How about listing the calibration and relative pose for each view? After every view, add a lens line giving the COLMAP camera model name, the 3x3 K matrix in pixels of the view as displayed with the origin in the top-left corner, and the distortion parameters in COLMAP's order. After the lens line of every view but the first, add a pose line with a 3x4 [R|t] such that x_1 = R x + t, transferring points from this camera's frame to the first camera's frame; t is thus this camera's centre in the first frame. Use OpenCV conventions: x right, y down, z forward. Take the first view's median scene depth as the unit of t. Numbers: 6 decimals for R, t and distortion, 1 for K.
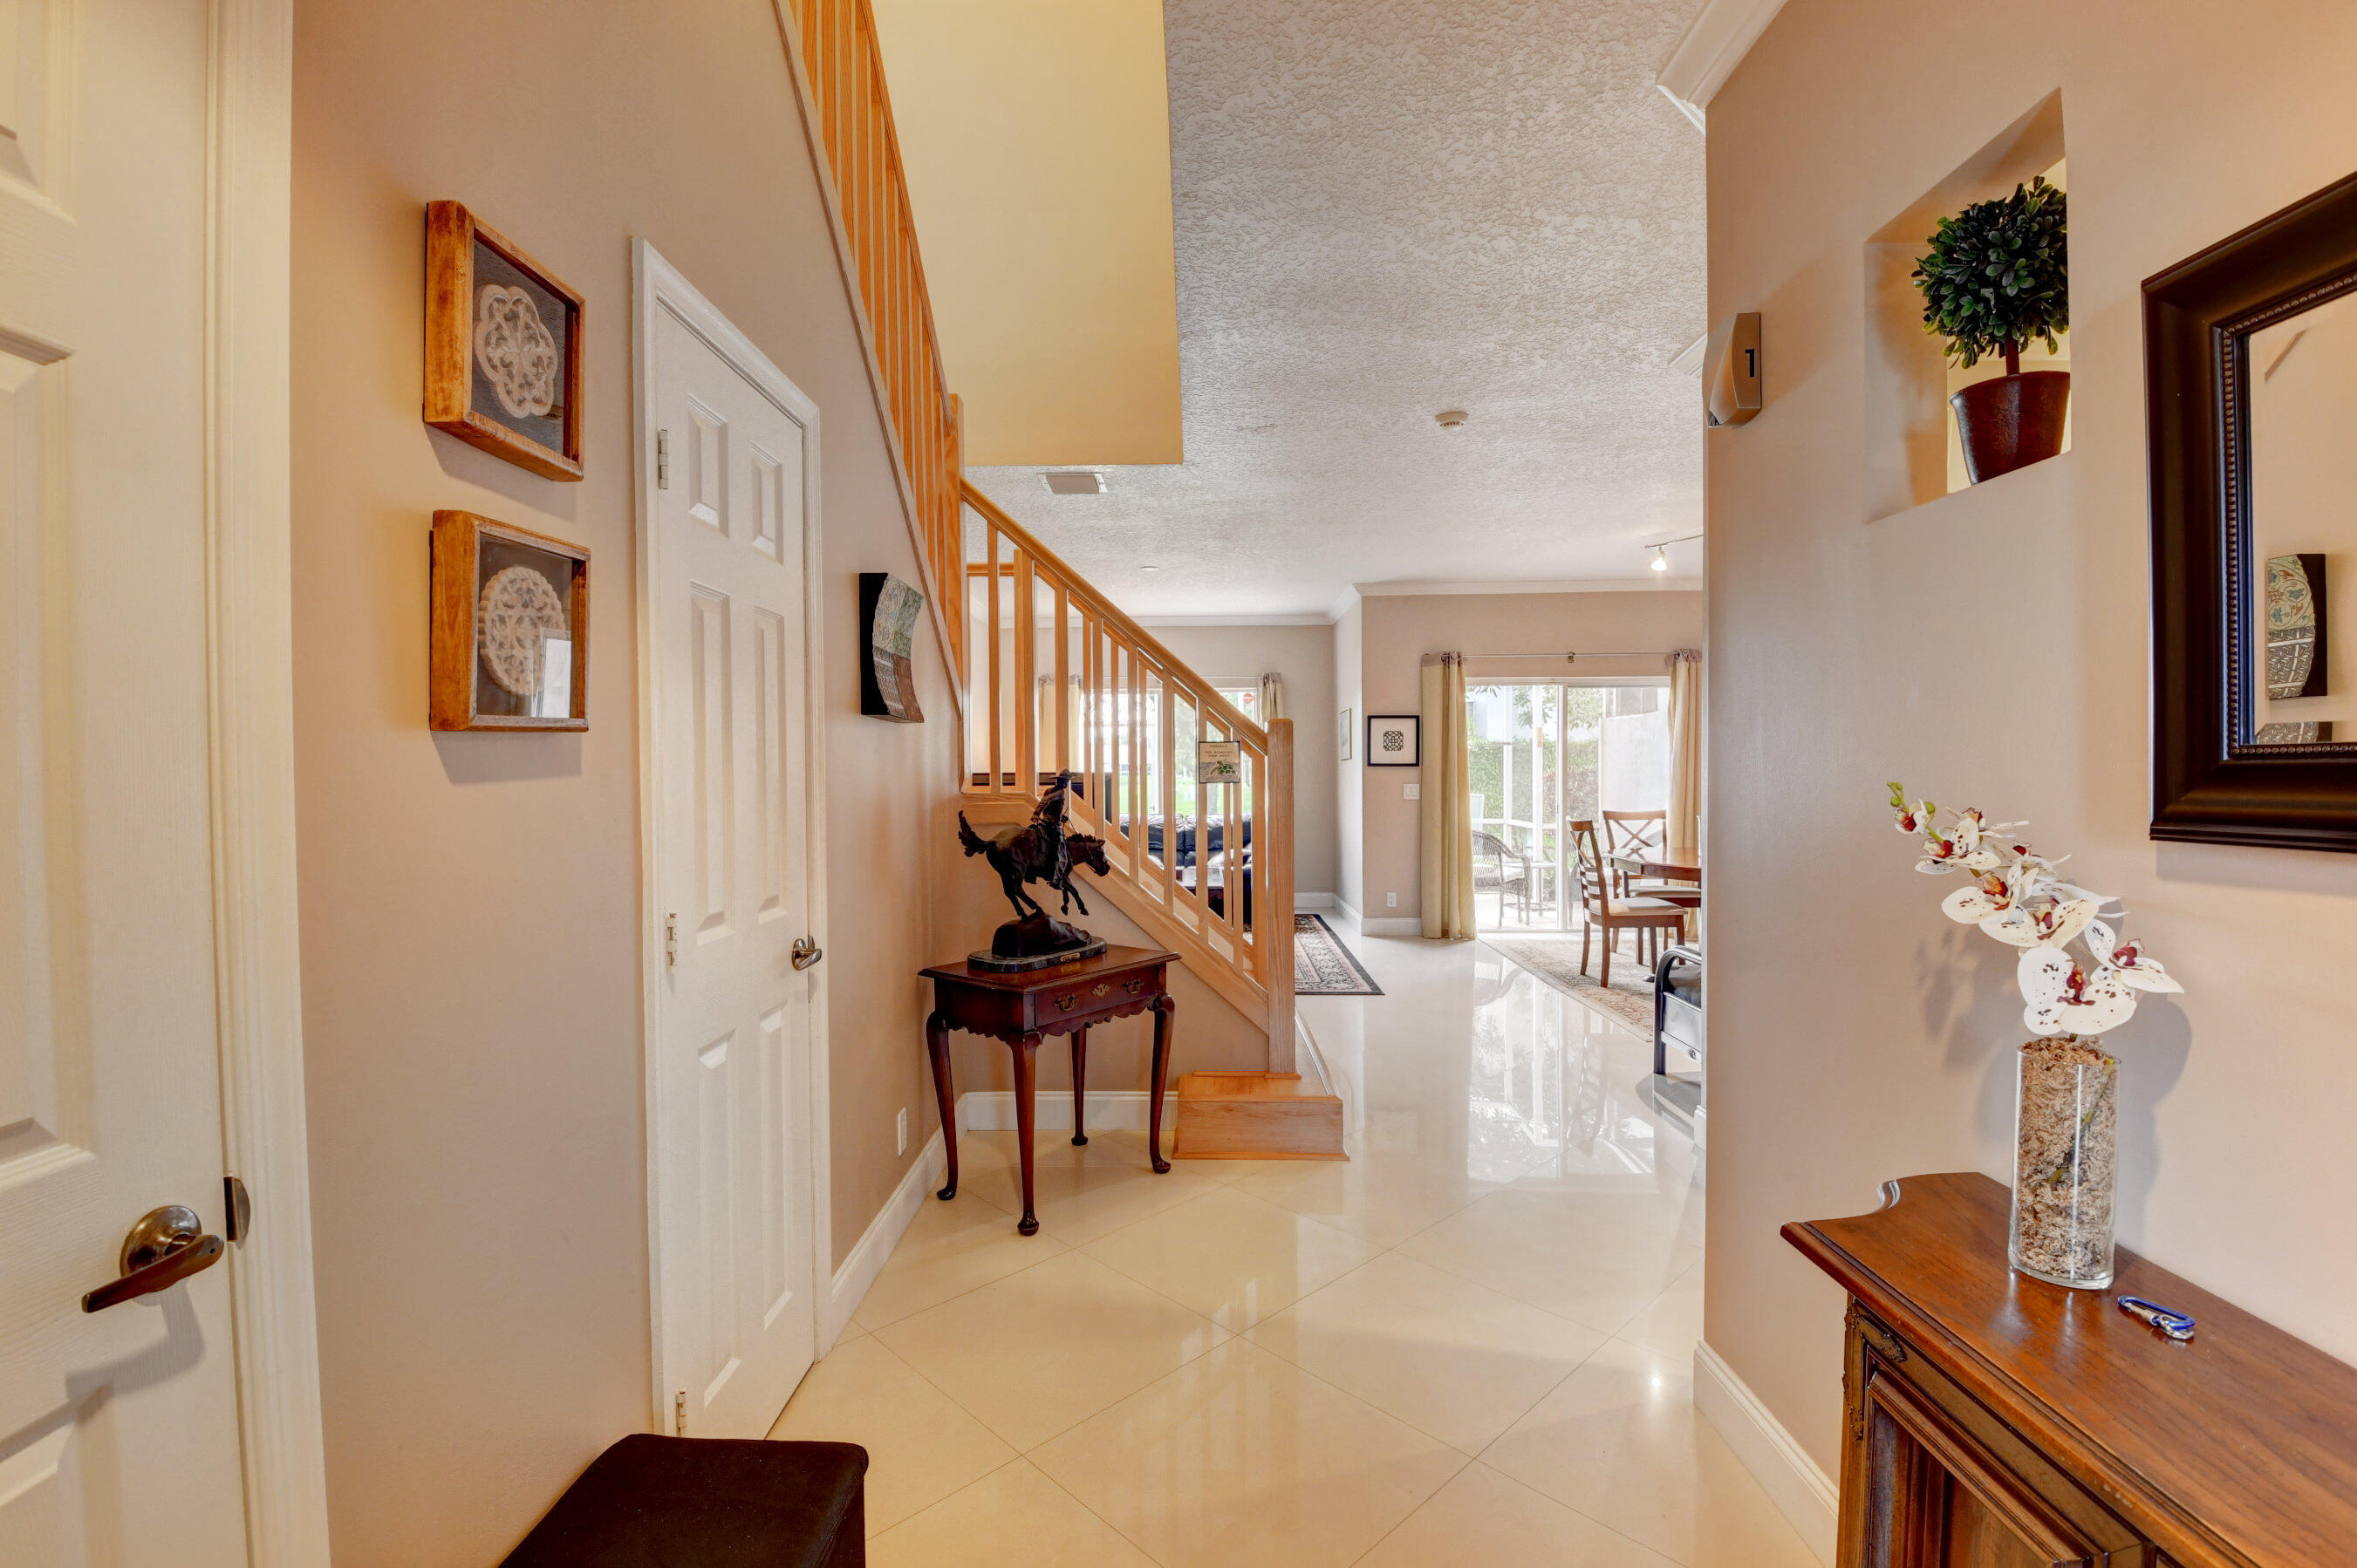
lens RADIAL K [[1002.8, 0, 1170.5], [0, 1002.8, 790.4], [0, 0, 1]] dist [0.014991, -0.021472]
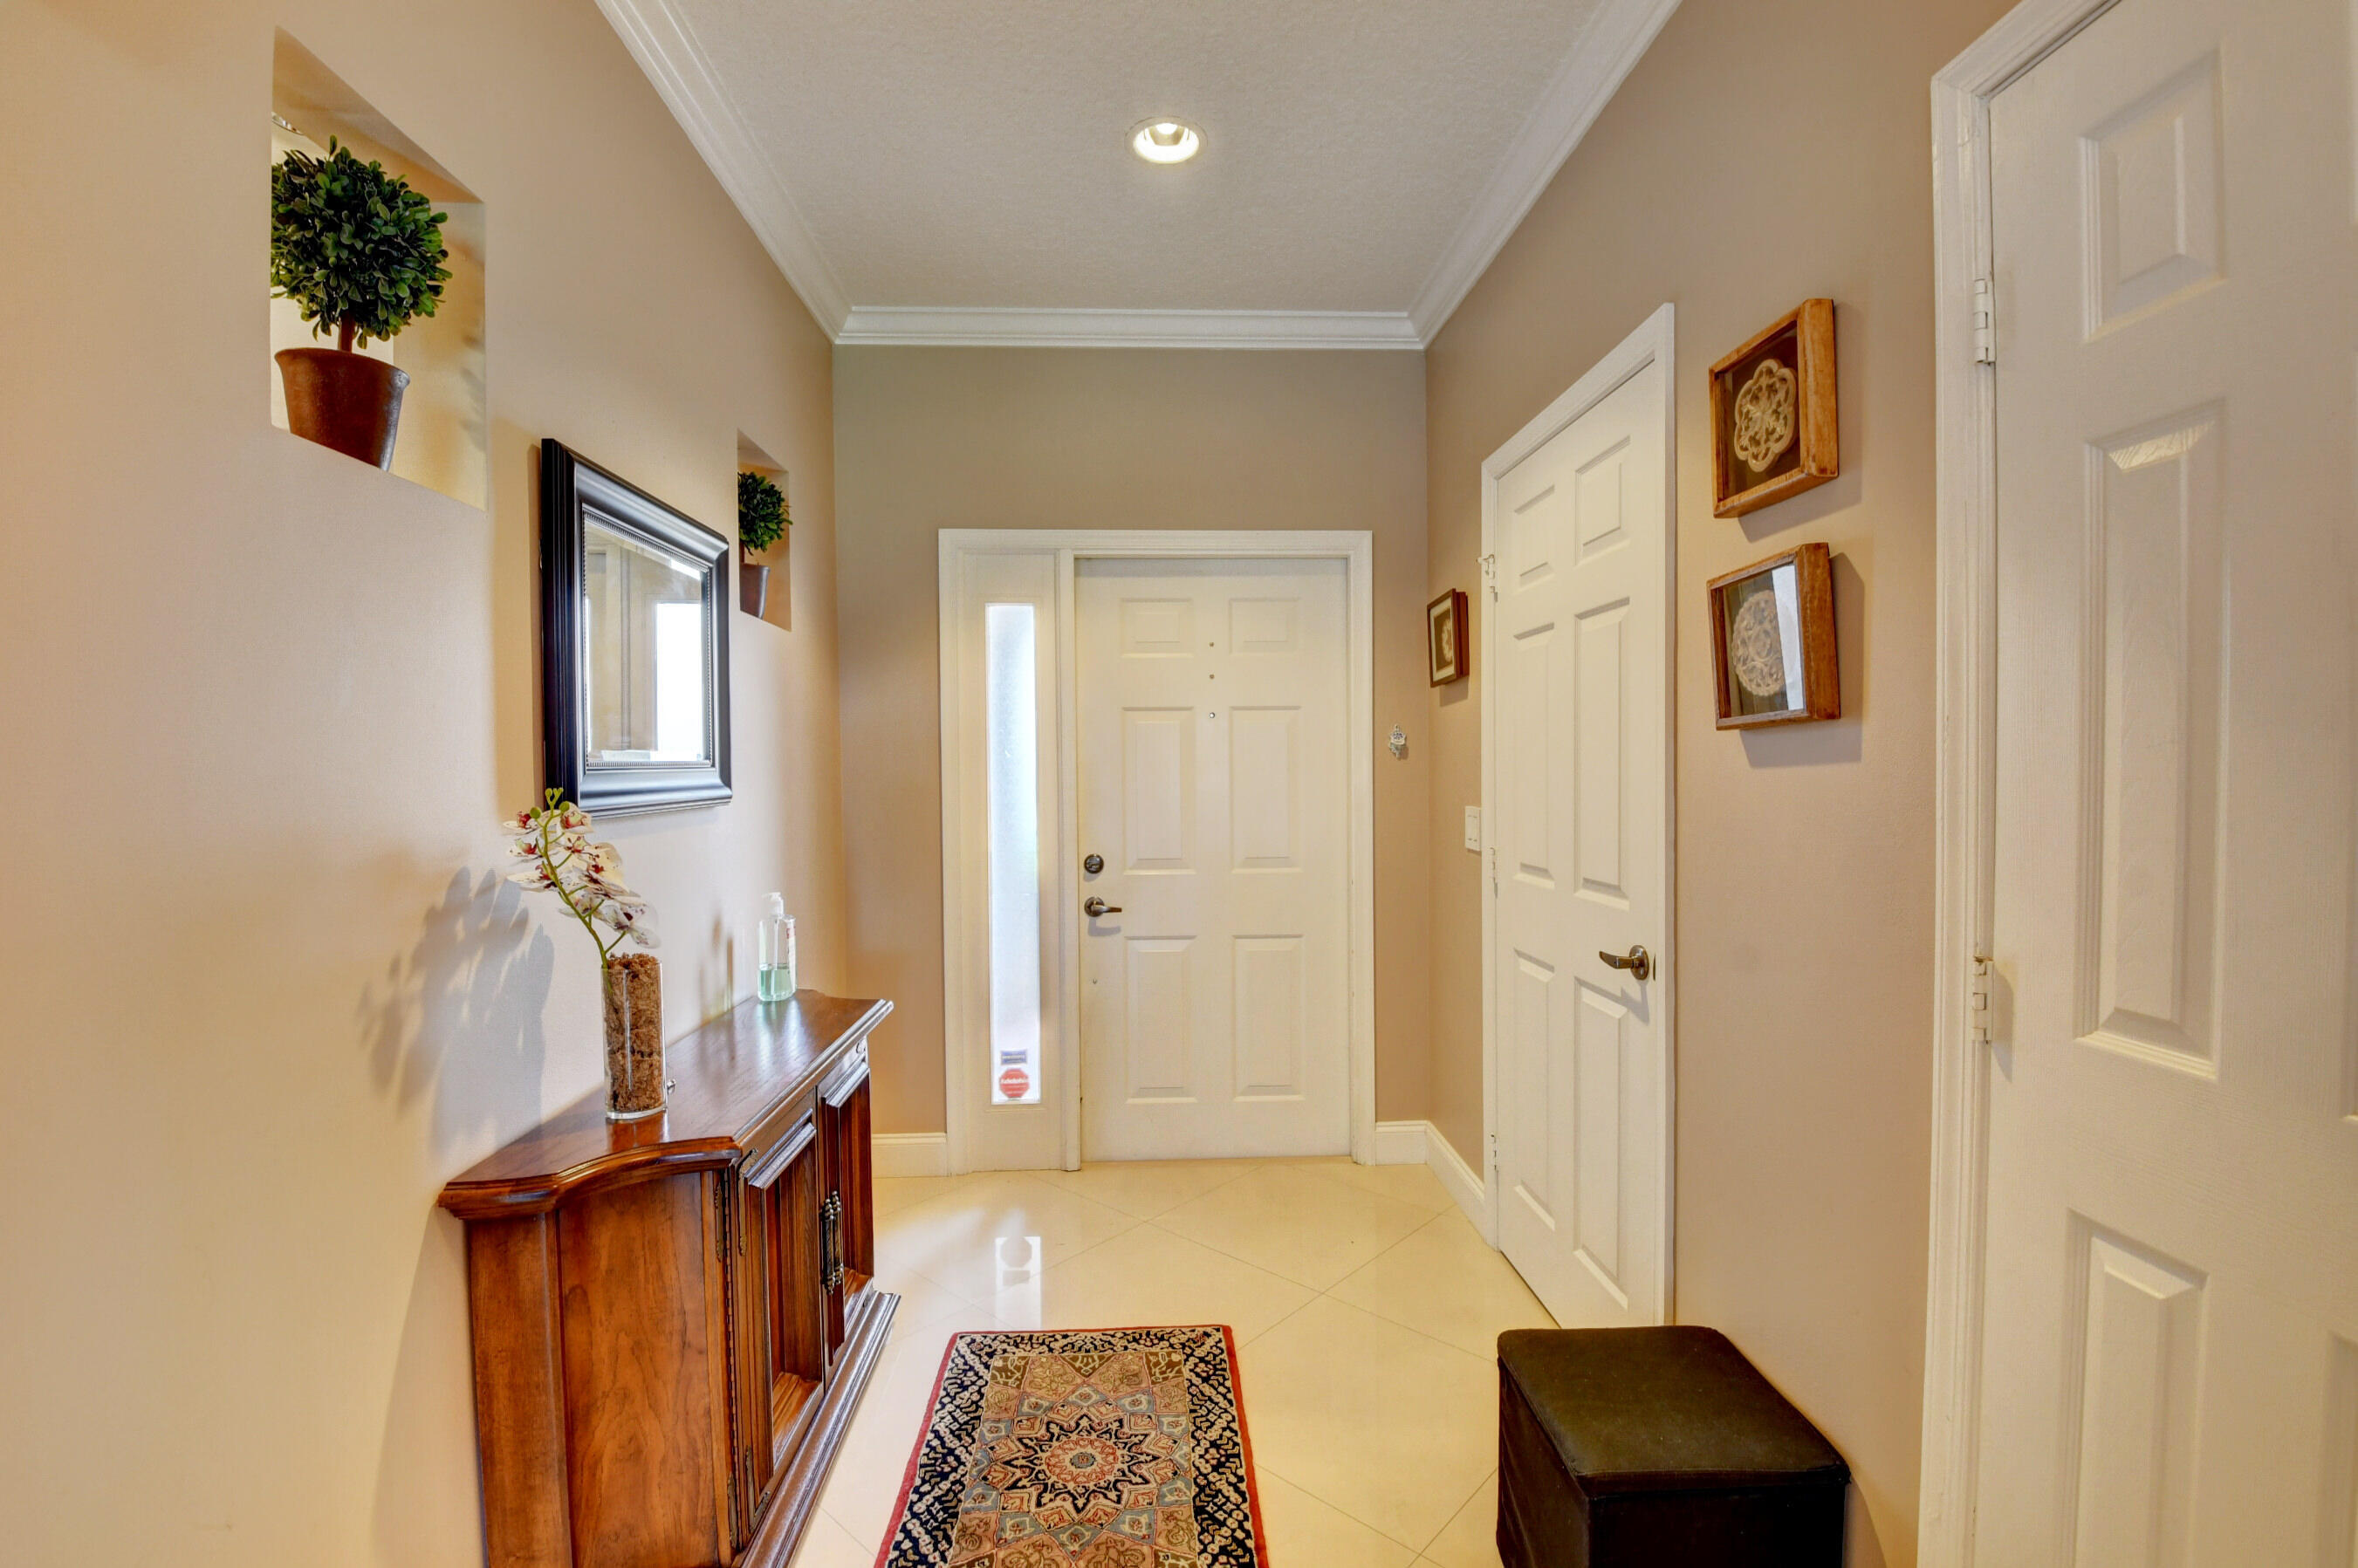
lens RADIAL K [[1032.9, 0, 1171.8], [0, 1032.9, 787.8], [0, 0, 1]] dist [0.014230, -0.024437]
pose [[-0.996638, 0.017192, -0.080109, 0.180837], [0.013661, 0.998919, 0.044426, -0.048676], [0.080787, 0.043182, -0.995796, 2.223288]]
